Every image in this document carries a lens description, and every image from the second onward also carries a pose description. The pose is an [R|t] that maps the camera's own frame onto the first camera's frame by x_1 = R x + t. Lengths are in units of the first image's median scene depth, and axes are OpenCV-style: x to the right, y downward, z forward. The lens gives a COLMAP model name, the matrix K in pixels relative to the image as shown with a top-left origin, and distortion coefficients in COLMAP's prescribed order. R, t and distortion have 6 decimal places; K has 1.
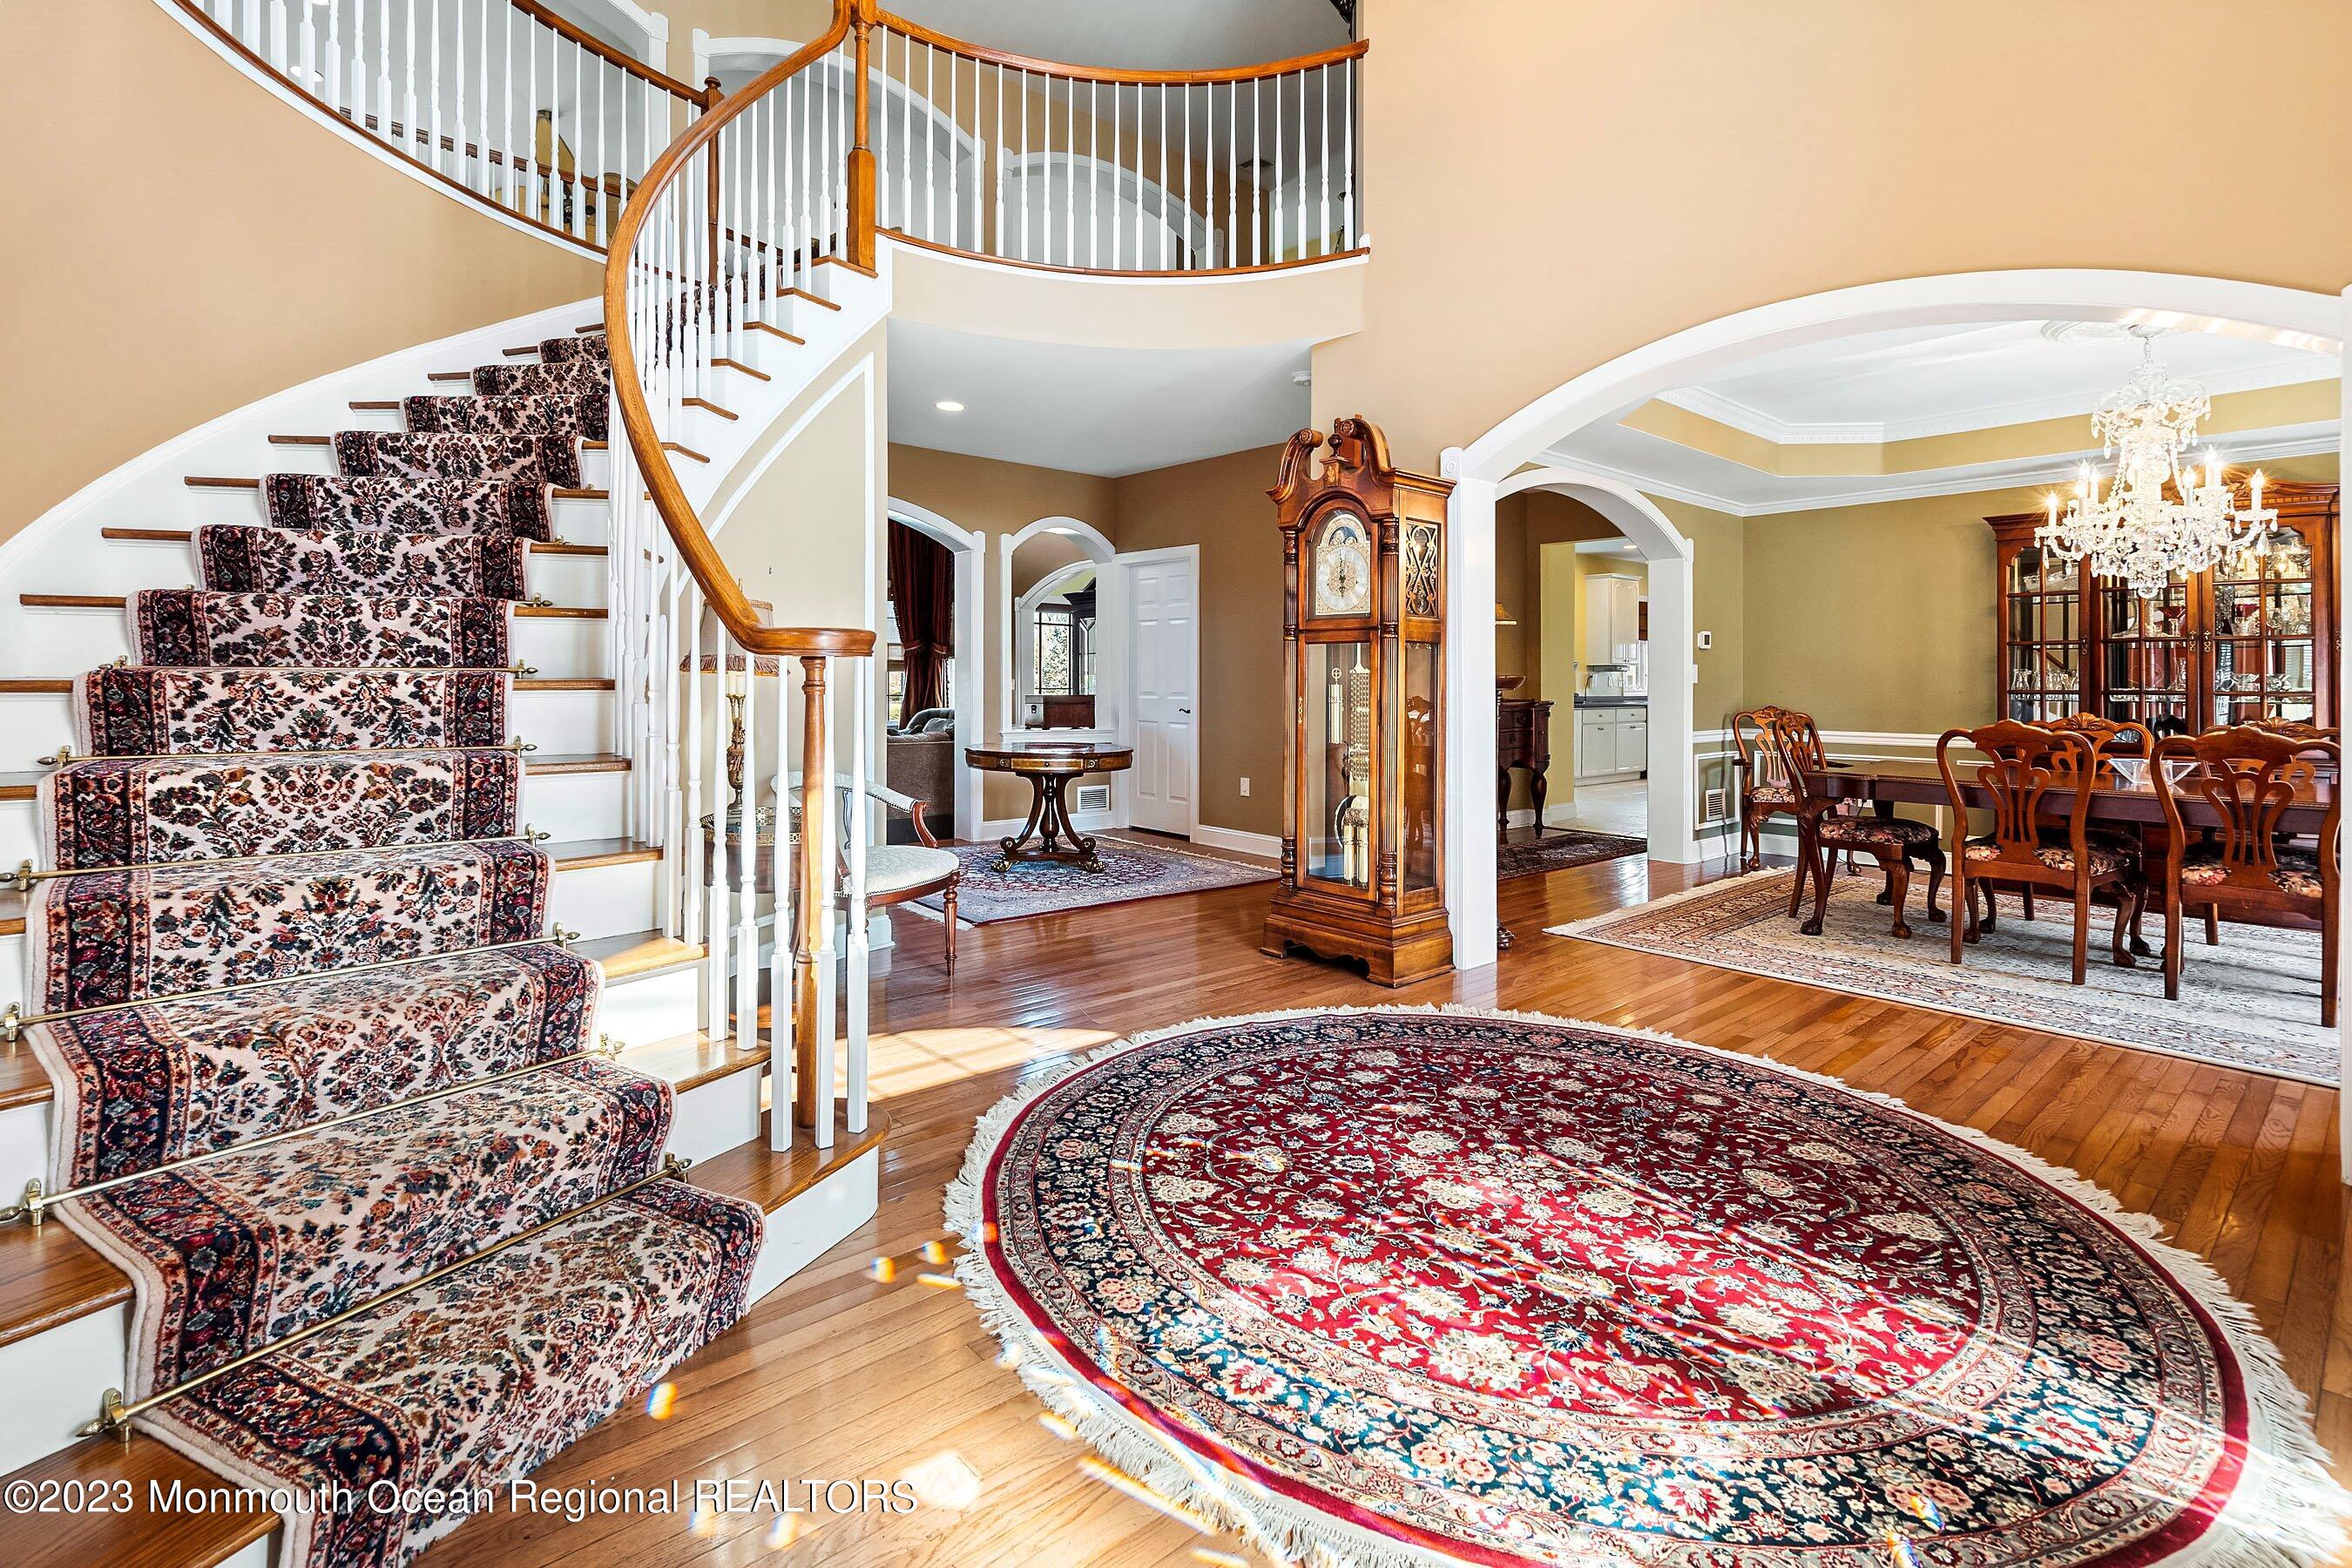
lens RADIAL K [[1083.8, 0, 1146.4], [0, 1083.8, 684.5], [0, 0, 1]] dist [0.002914, 0.000494]
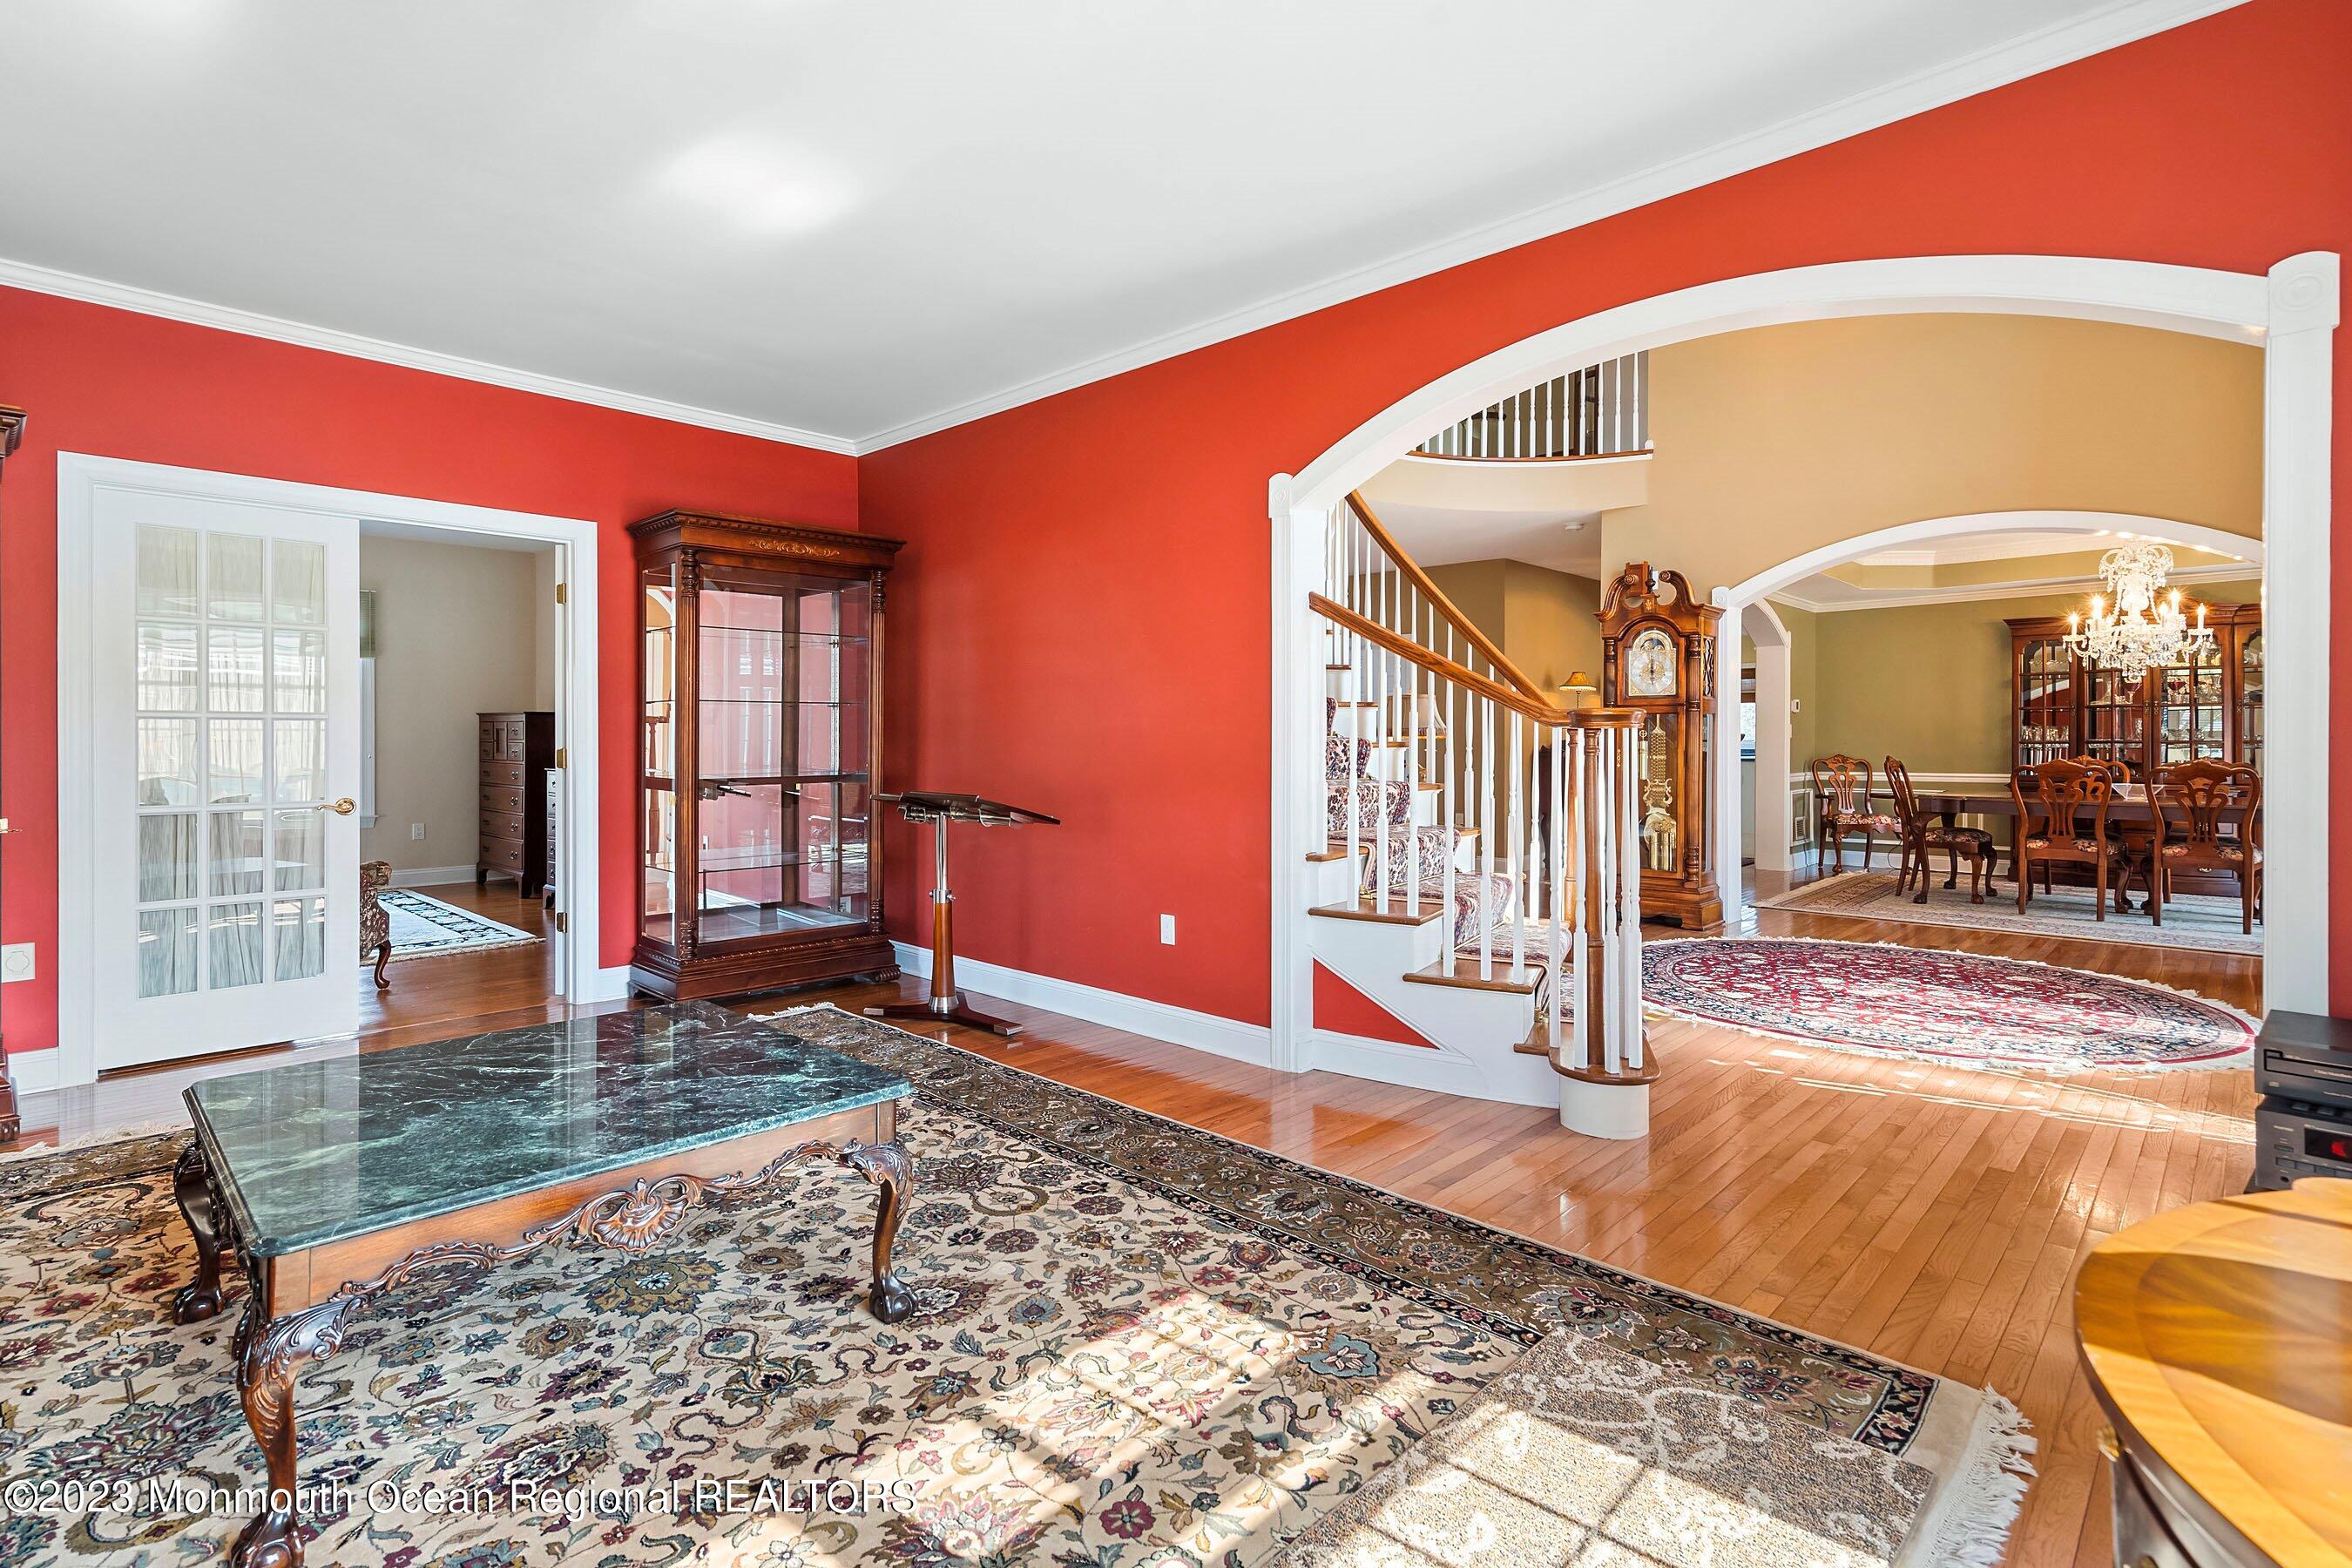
lens RADIAL K [[1083.8, 0, 1174.7], [0, 1083.8, 748.8], [0, 0, 1]] dist [0.002914, 0.000494]
pose [[0.996965, -0.009010, 0.077322, -0.585611], [0.008636, 0.999949, 0.005169, -0.001992], [-0.077364, -0.004486, 0.996993, -0.462951]]
